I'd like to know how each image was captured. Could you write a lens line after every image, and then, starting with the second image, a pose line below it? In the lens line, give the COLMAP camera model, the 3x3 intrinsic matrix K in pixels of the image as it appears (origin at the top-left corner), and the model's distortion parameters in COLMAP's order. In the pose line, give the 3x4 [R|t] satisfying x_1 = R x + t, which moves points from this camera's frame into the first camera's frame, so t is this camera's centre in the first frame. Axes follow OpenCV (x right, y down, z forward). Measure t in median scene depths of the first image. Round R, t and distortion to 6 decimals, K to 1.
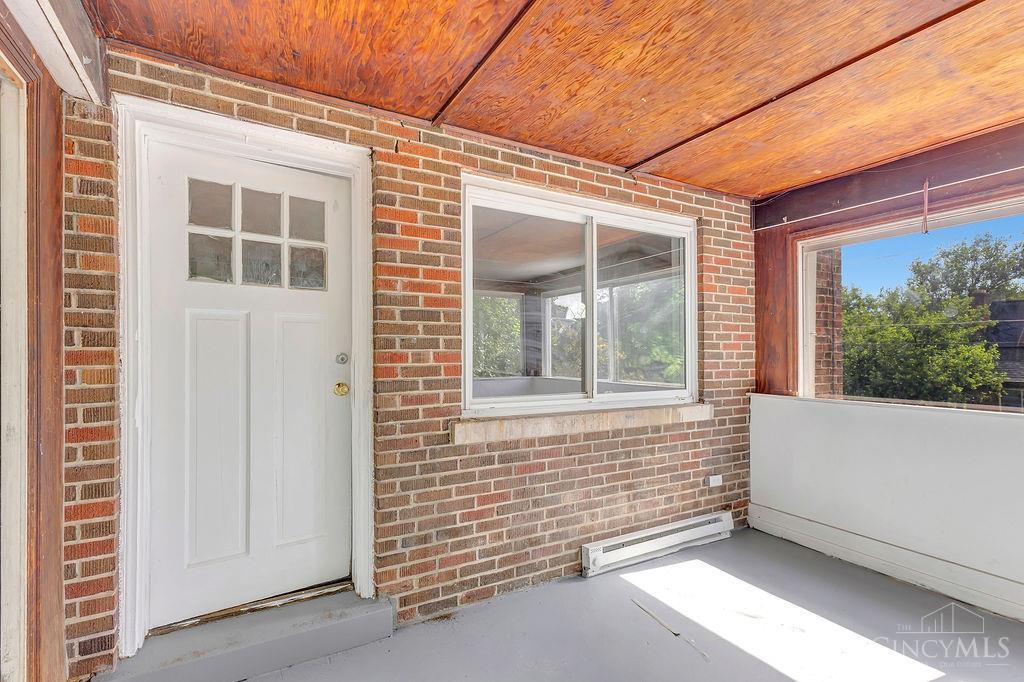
lens RADIAL K [[457.7, 0, 512.4], [0, 457.7, 348.5], [0, 0, 1]] dist [0.000717, 0.000110]
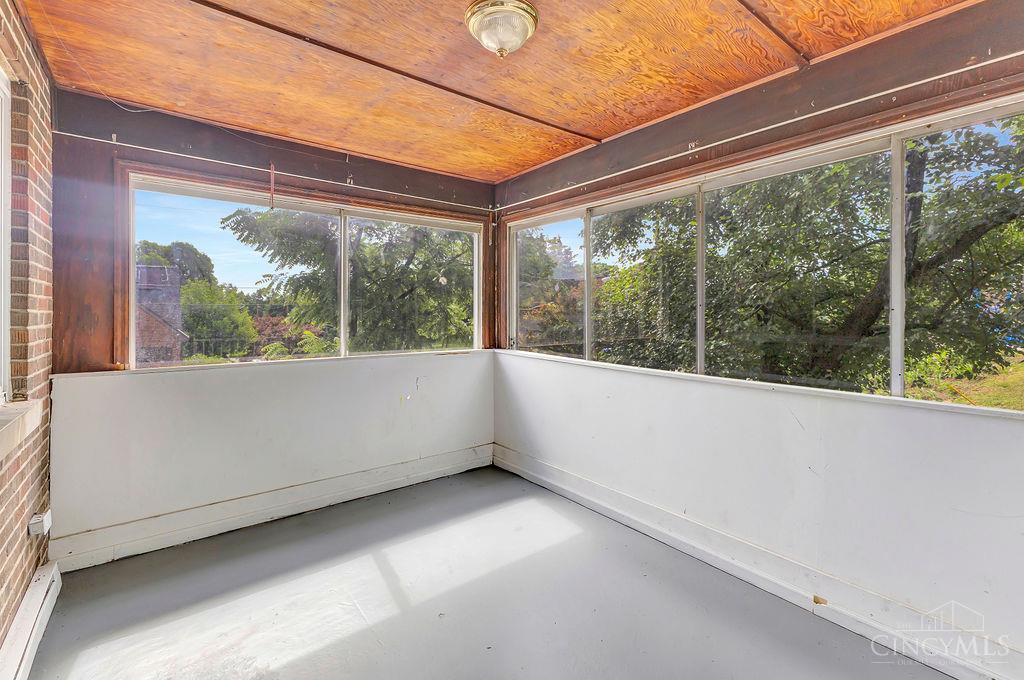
lens RADIAL K [[457.7, 0, 520.7], [0, 457.7, 315.4], [0, 0, 1]] dist [0.000717, 0.000110]
pose [[-0.178106, 0.000482, 0.984011, -0.281134], [-0.009902, 0.999948, -0.002282, 0.007605], [-0.983962, -0.010150, -0.178092, 0.502797]]
